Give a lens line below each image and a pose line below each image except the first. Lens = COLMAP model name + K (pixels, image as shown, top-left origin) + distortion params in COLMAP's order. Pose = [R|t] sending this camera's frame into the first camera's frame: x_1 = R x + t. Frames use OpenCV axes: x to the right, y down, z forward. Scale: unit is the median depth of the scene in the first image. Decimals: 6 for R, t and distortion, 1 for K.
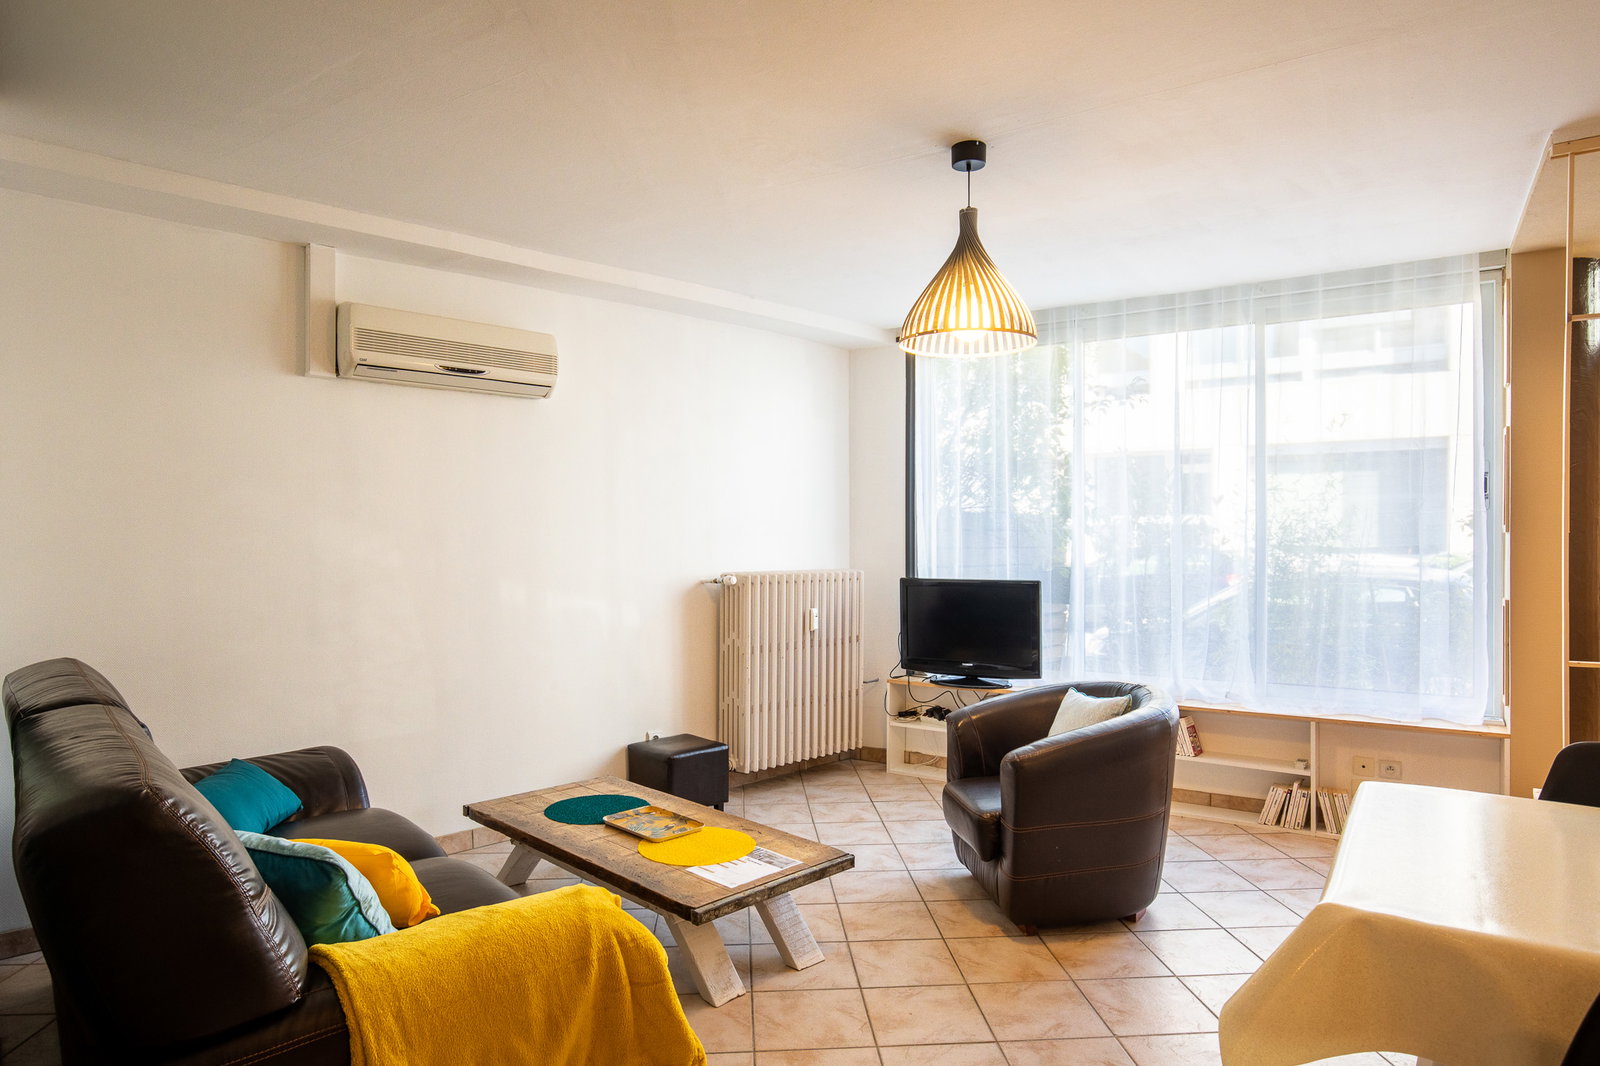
lens RADIAL K [[949.5, 0, 785.1], [0, 949.5, 543.1], [0, 0, 1]] dist [0.002363, 0.001043]
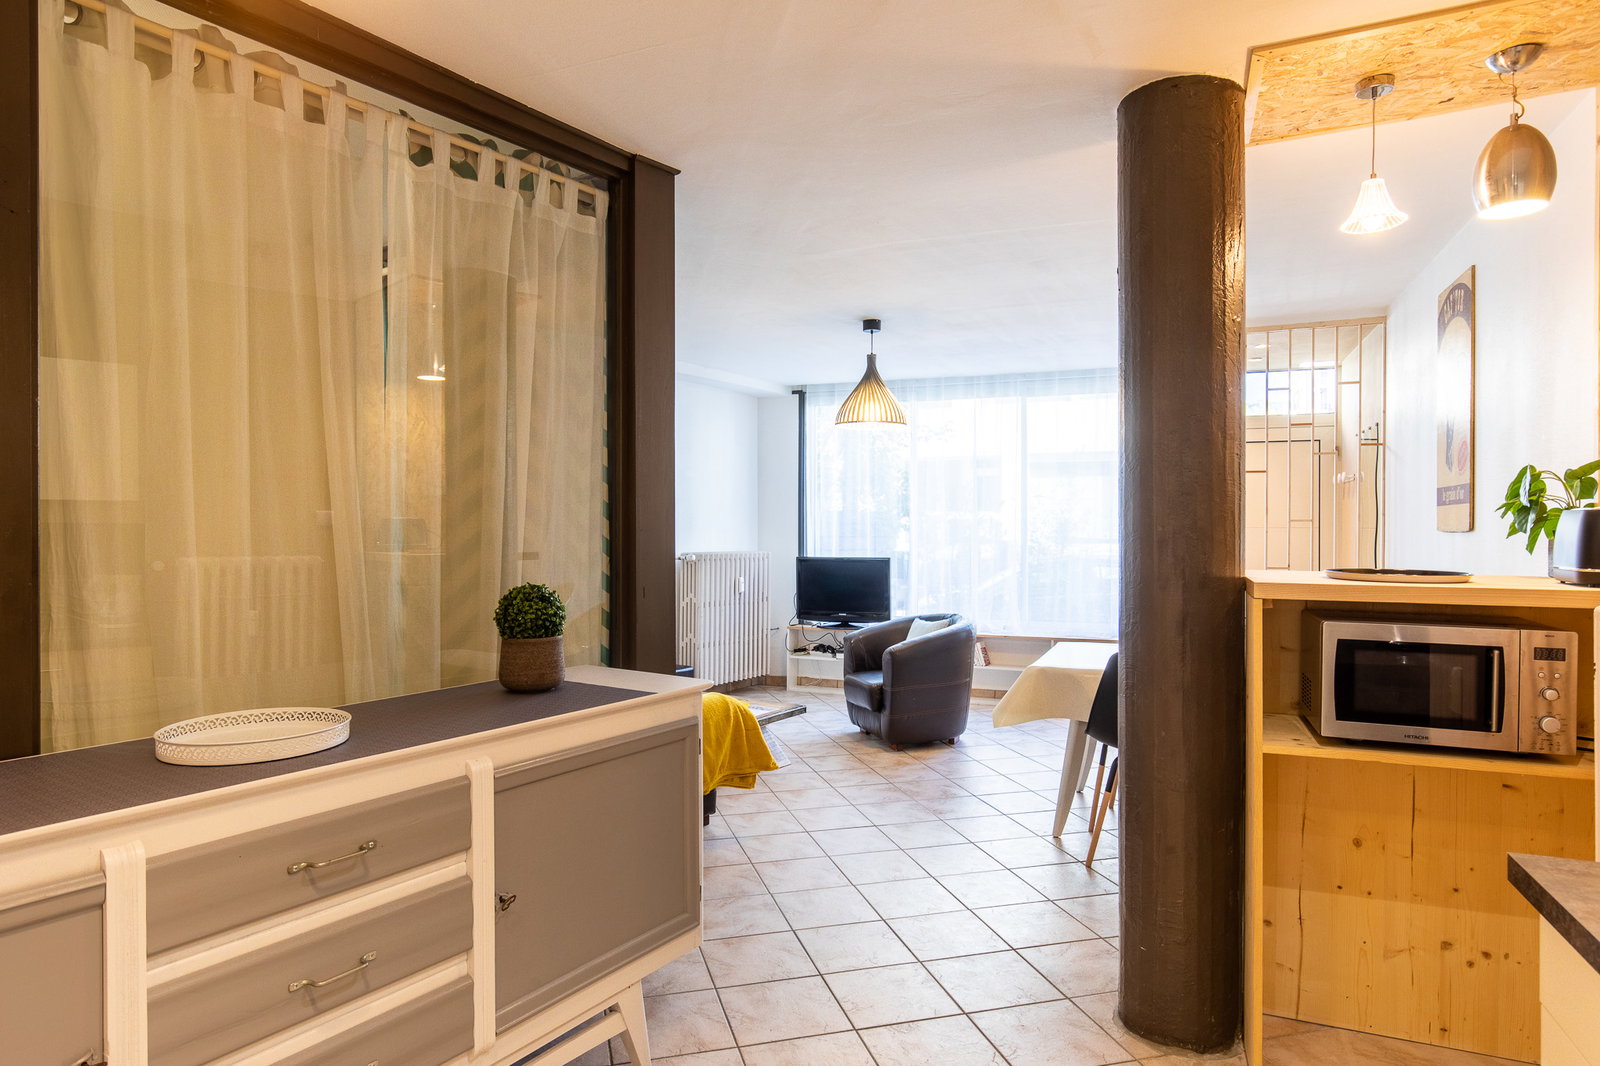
lens RADIAL K [[944.5, 0, 800.0], [0, 944.5, 533.0], [0, 0, 1]] dist [0.085848, 0.000601]
pose [[0.977829, 0.001005, 0.209403, -0.214692], [-0.000453, 0.999996, -0.002684, 0.005055], [-0.209404, 0.002529, 0.977826, -0.510891]]
